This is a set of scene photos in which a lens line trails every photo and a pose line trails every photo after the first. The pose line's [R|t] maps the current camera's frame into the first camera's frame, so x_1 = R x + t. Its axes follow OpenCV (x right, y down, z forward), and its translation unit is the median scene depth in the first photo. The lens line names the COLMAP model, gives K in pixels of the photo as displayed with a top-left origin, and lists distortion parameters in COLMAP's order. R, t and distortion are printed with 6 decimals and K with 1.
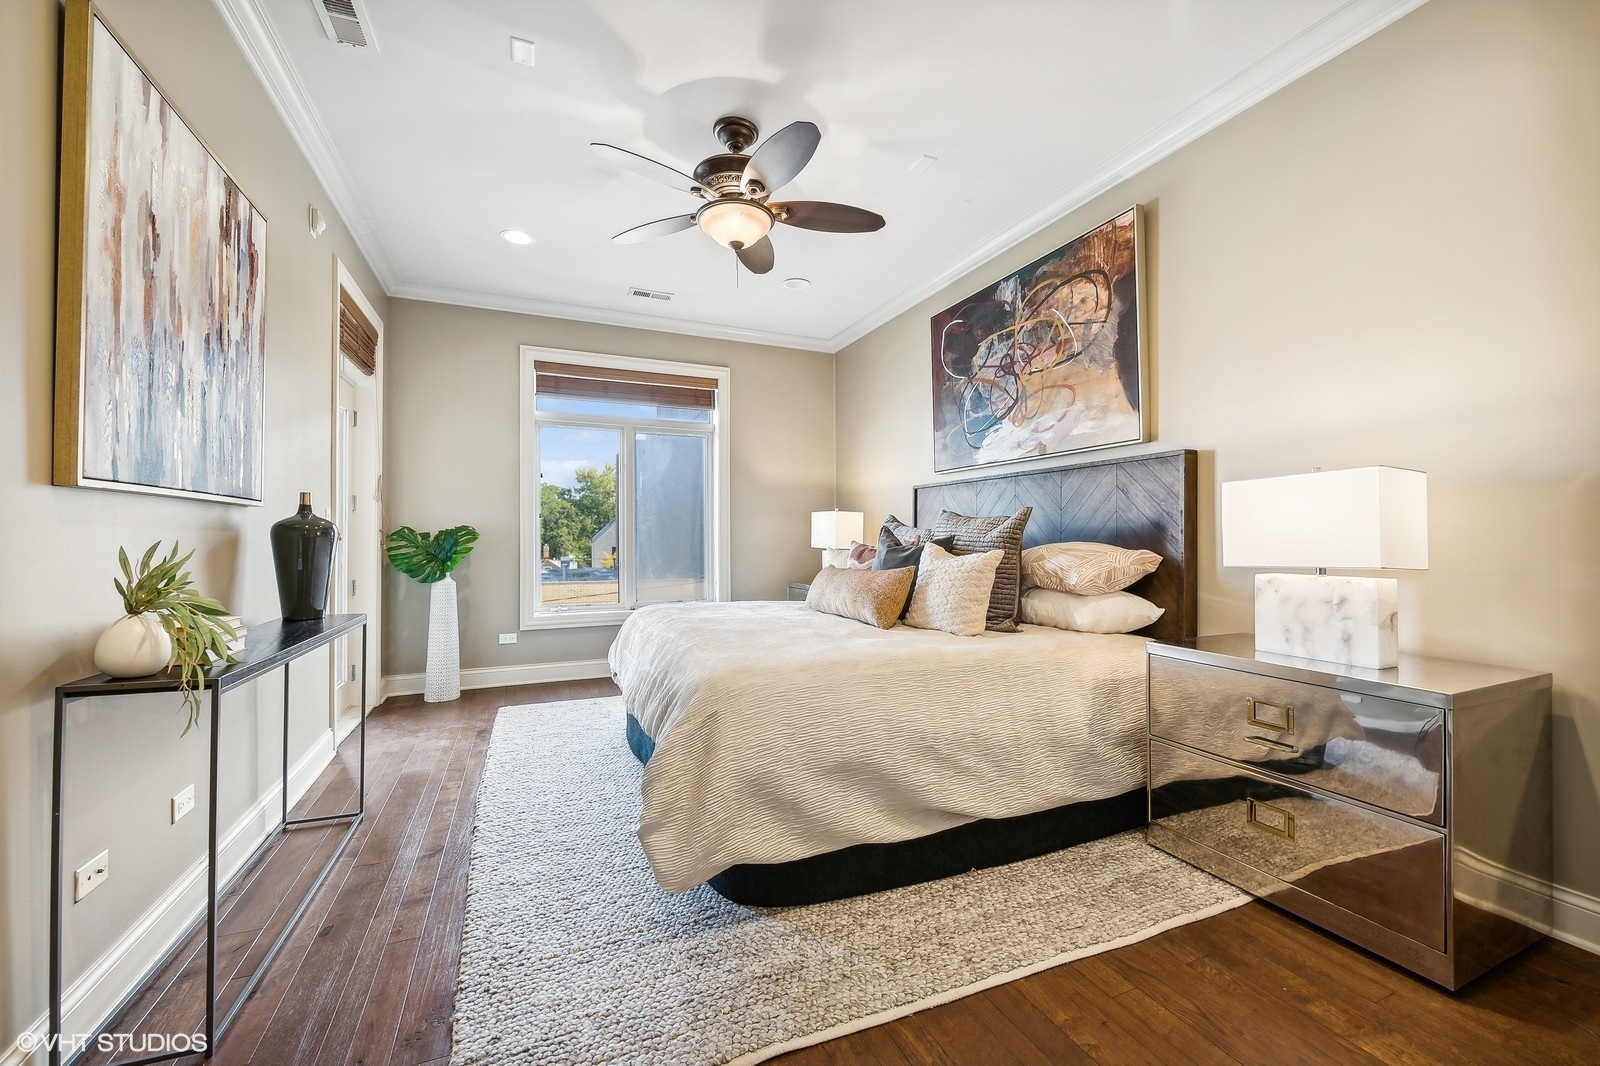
lens RADIAL K [[648.9, 0, 811.3], [0, 648.9, 529.4], [0, 0, 1]] dist [0.002486, -0.003105]
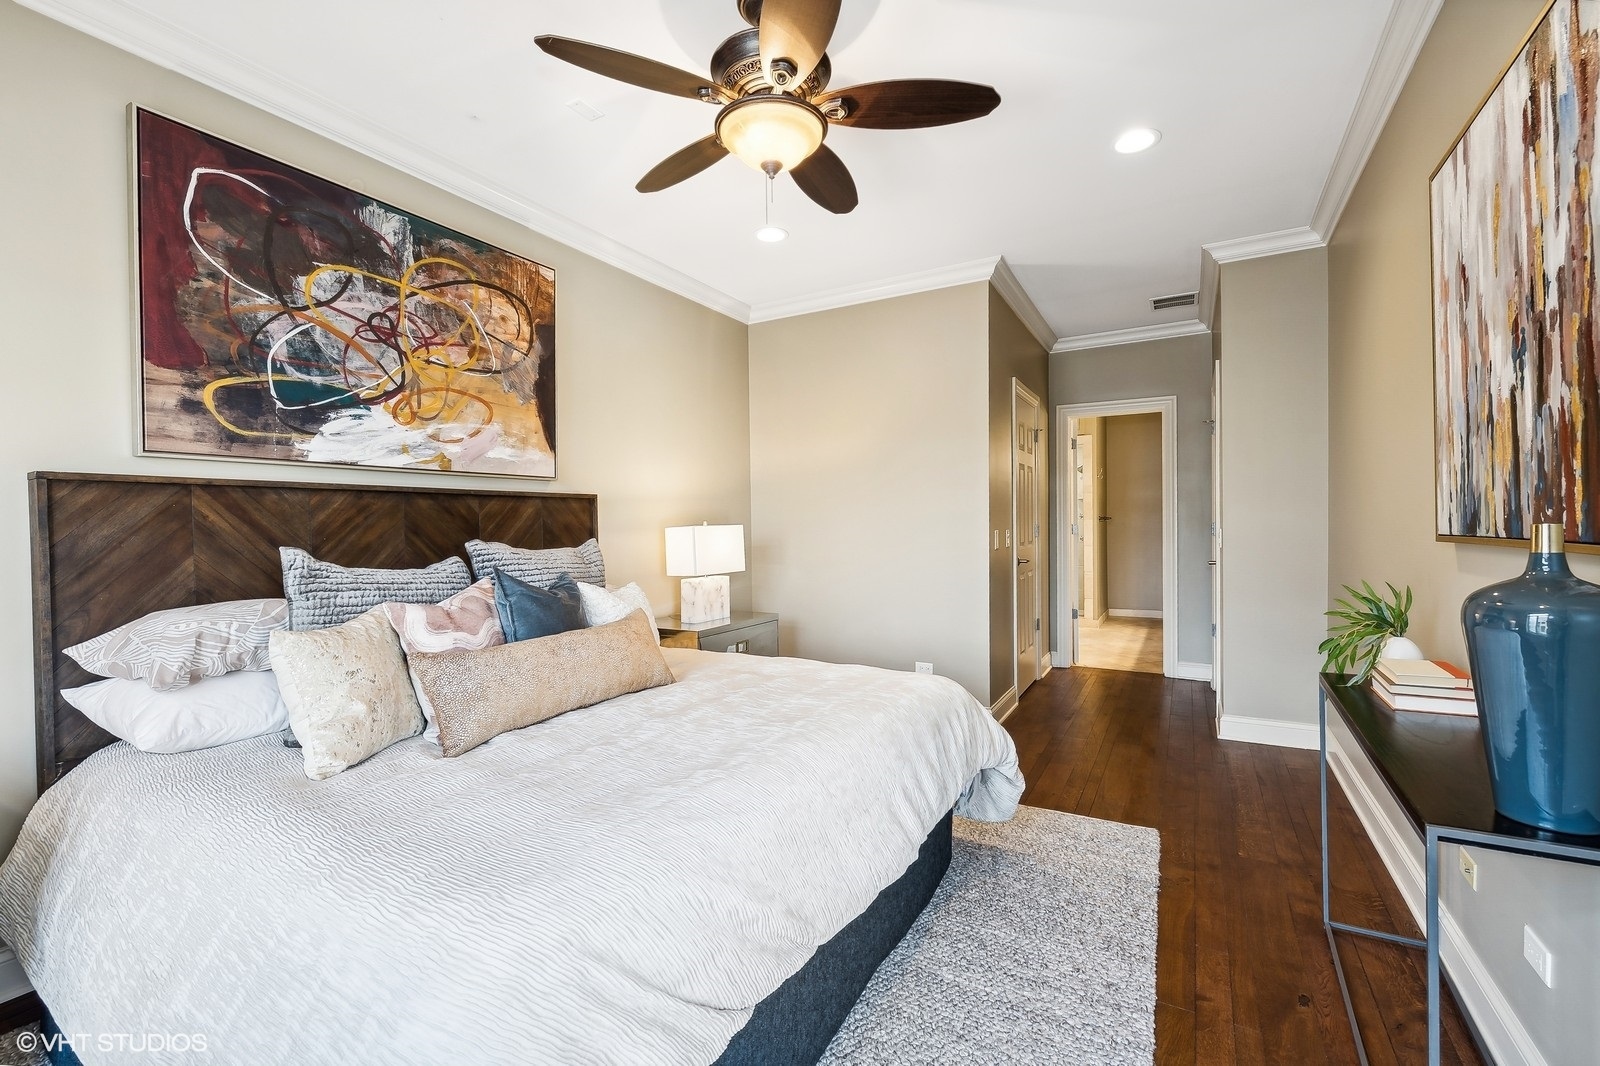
lens RADIAL K [[648.9, 0, 813.8], [0, 648.9, 529.1], [0, 0, 1]] dist [0.002486, -0.003105]
pose [[-0.594024, 0.006941, 0.804418, -0.552026], [0.005584, 0.999974, -0.004504, -0.035251], [-0.804428, 0.001817, -0.594047, 1.085879]]
